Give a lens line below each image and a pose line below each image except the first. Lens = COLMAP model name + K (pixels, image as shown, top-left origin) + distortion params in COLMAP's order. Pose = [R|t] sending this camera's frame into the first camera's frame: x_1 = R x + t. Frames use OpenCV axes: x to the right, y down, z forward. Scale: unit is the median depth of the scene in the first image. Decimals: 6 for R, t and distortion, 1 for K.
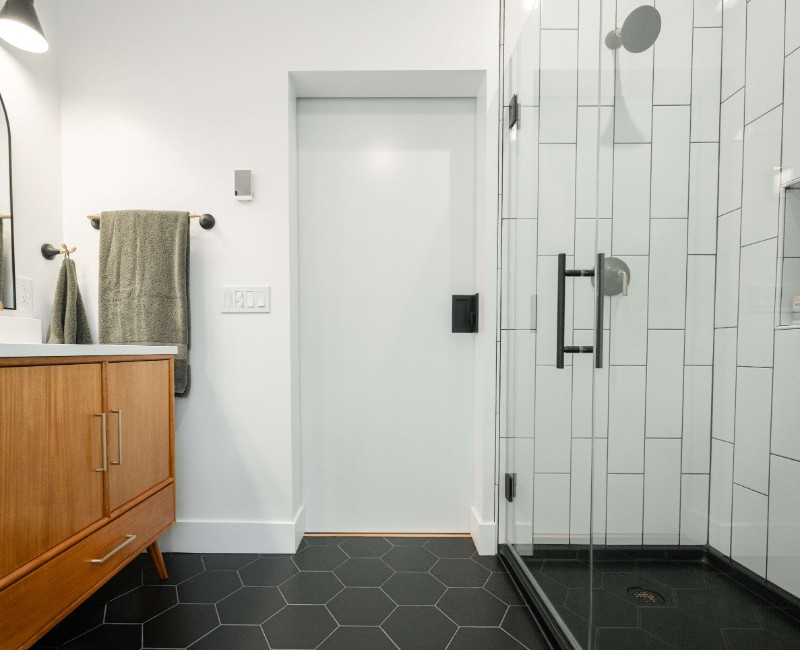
lens RADIAL K [[415.6, 0, 366.4], [0, 415.6, 364.9], [0, 0, 1]] dist [0.002120, -0.000288]
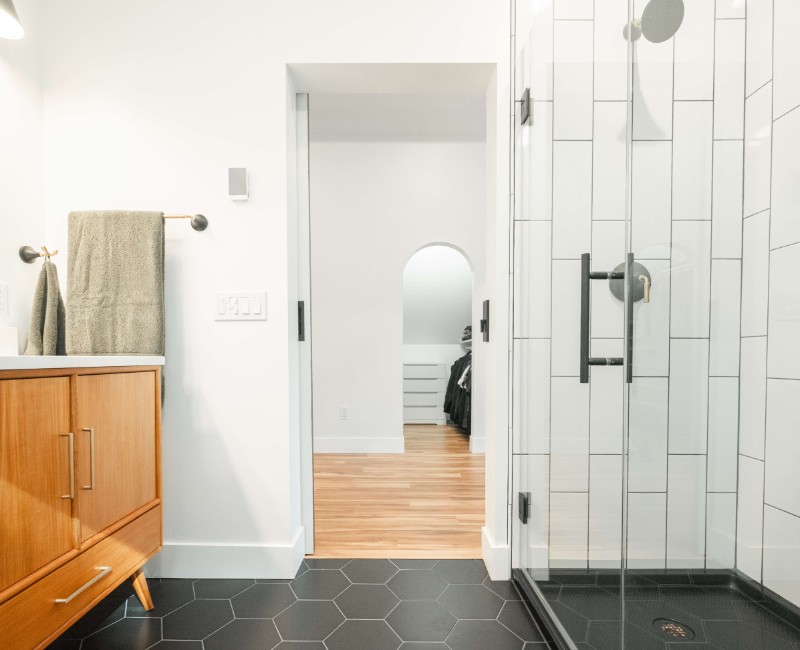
lens RADIAL K [[415.6, 0, 377.3], [0, 415.6, 366.4], [0, 0, 1]] dist [0.002120, -0.000288]
pose [[0.999974, -0.000430, 0.007131, 0.010895], [0.000542, 0.999877, -0.015696, -0.007968], [-0.007124, 0.015700, 0.999851, 0.071193]]
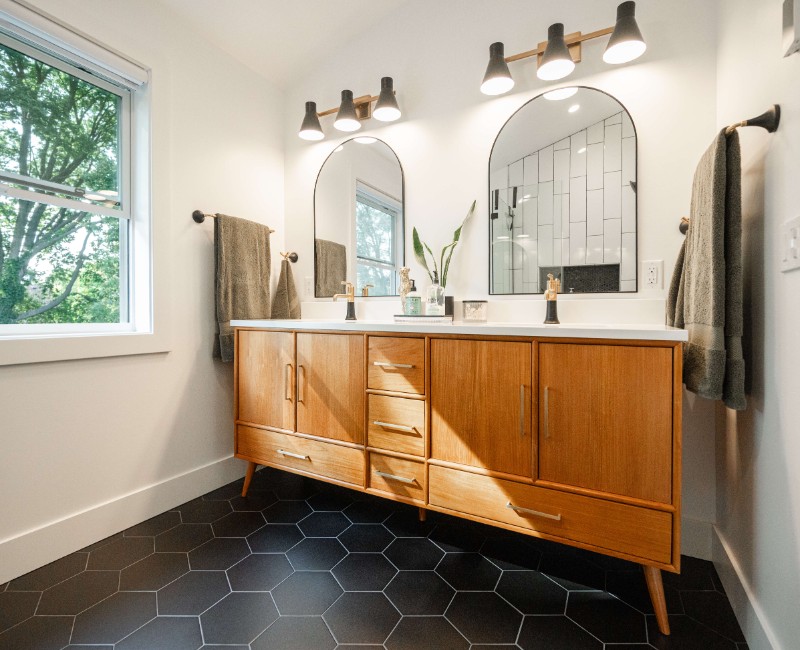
lens RADIAL K [[415.6, 0, 378.6], [0, 415.6, 312.9], [0, 0, 1]] dist [0.002120, -0.000288]
pose [[-0.470346, -0.005885, -0.882463, 0.410505], [-0.038536, 0.999161, 0.013876, -0.061624], [0.881641, 0.040533, -0.470178, 0.823052]]
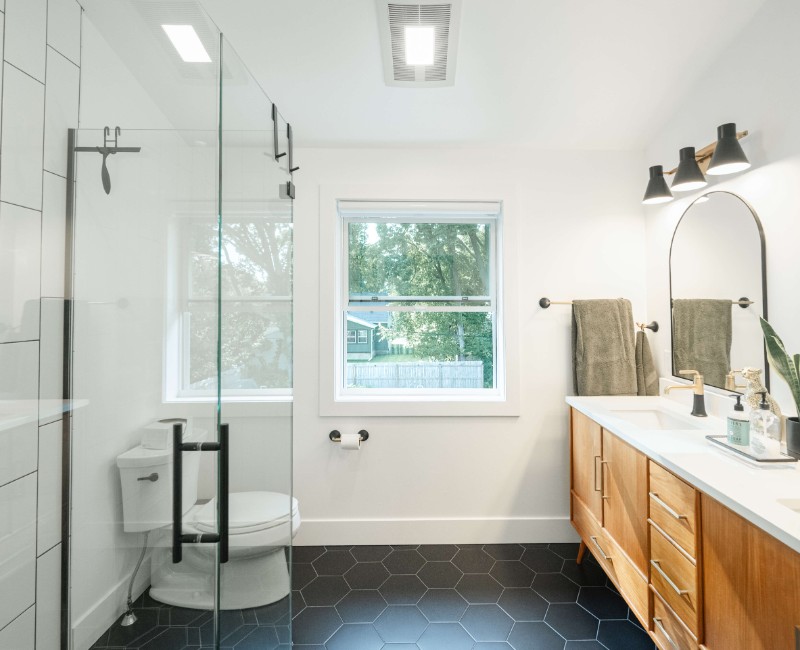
lens RADIAL K [[415.6, 0, 422.3], [0, 415.6, 297.4], [0, 0, 1]] dist [0.002120, -0.000288]
pose [[-0.998890, -0.002243, -0.047055, 0.071455], [-0.003066, 0.999843, 0.017431, -0.353767], [0.047008, 0.017556, -0.998740, 1.201200]]
